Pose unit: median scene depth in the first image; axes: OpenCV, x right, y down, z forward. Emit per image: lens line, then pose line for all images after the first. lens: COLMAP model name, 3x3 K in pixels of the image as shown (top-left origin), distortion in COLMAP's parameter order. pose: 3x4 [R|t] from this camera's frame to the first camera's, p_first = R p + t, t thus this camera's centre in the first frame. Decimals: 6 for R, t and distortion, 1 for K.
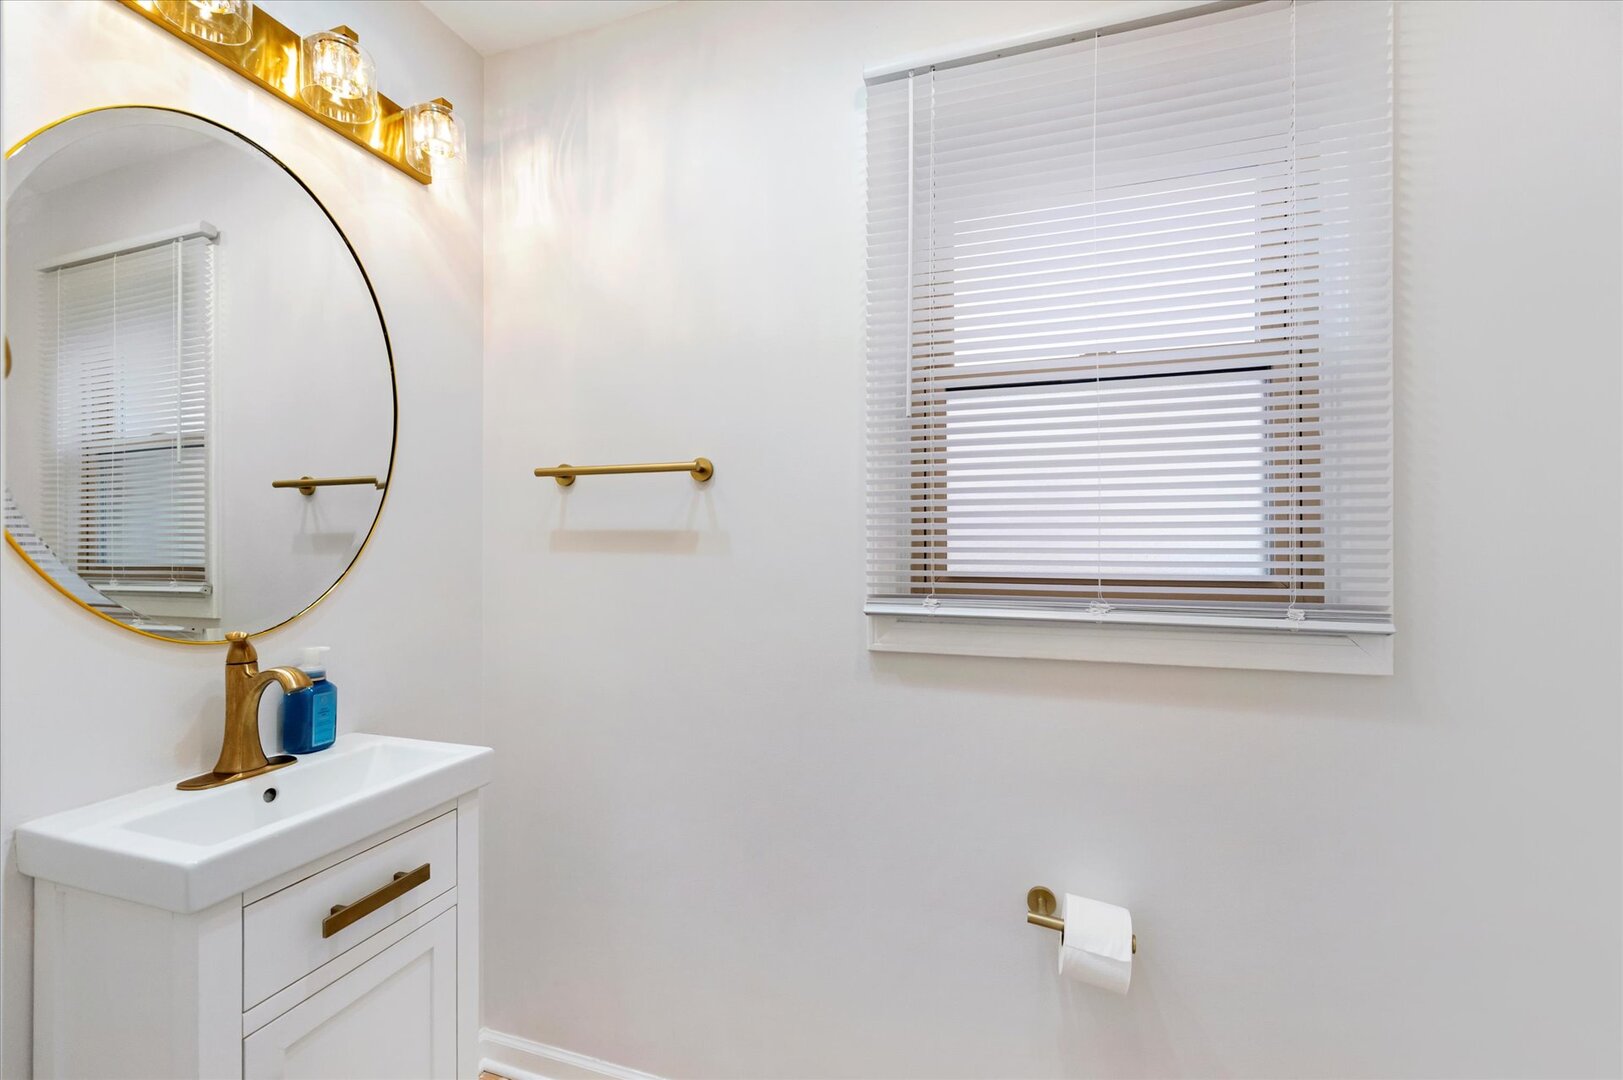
lens RADIAL K [[673.4, 0, 811.5], [0, 673.4, 540.0], [0, 0, 1]] dist [-0.018093, -0.000213]
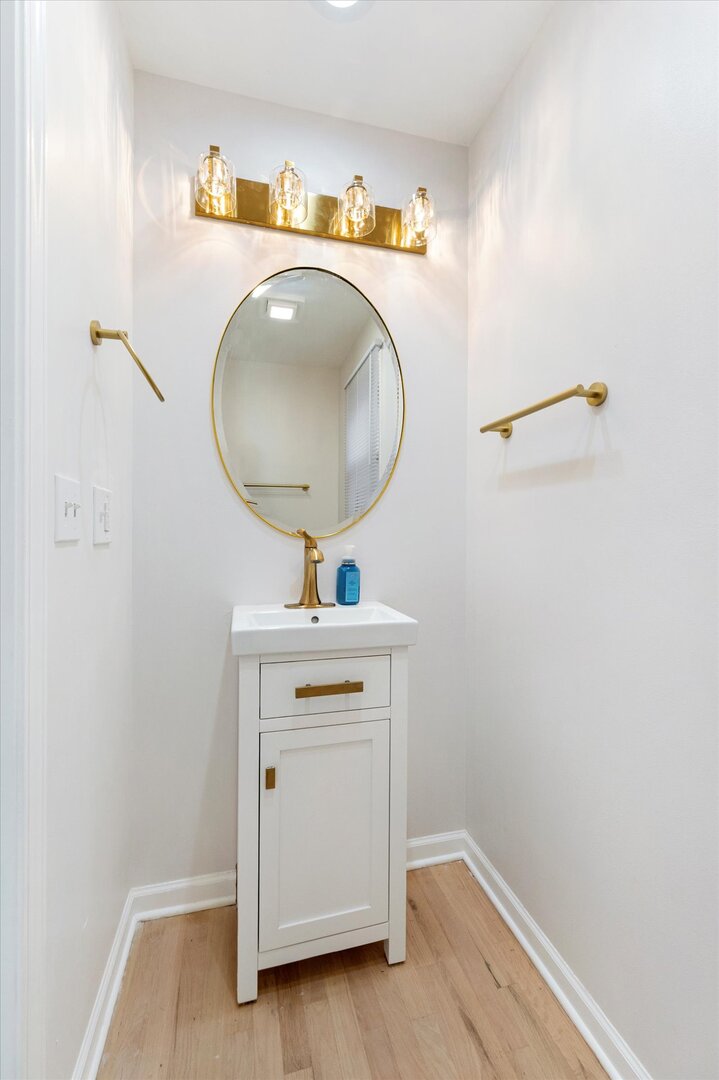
lens RADIAL K [[448.1, 0, 359.5], [0, 448.1, 540.0], [0, 0, 1]] dist [-0.018093, -0.000213]
pose [[0.532603, 0.019073, -0.846150, 0.258394], [-0.002699, 0.999779, 0.020838, 0.120472], [0.846361, -0.008815, 0.532537, 0.391405]]
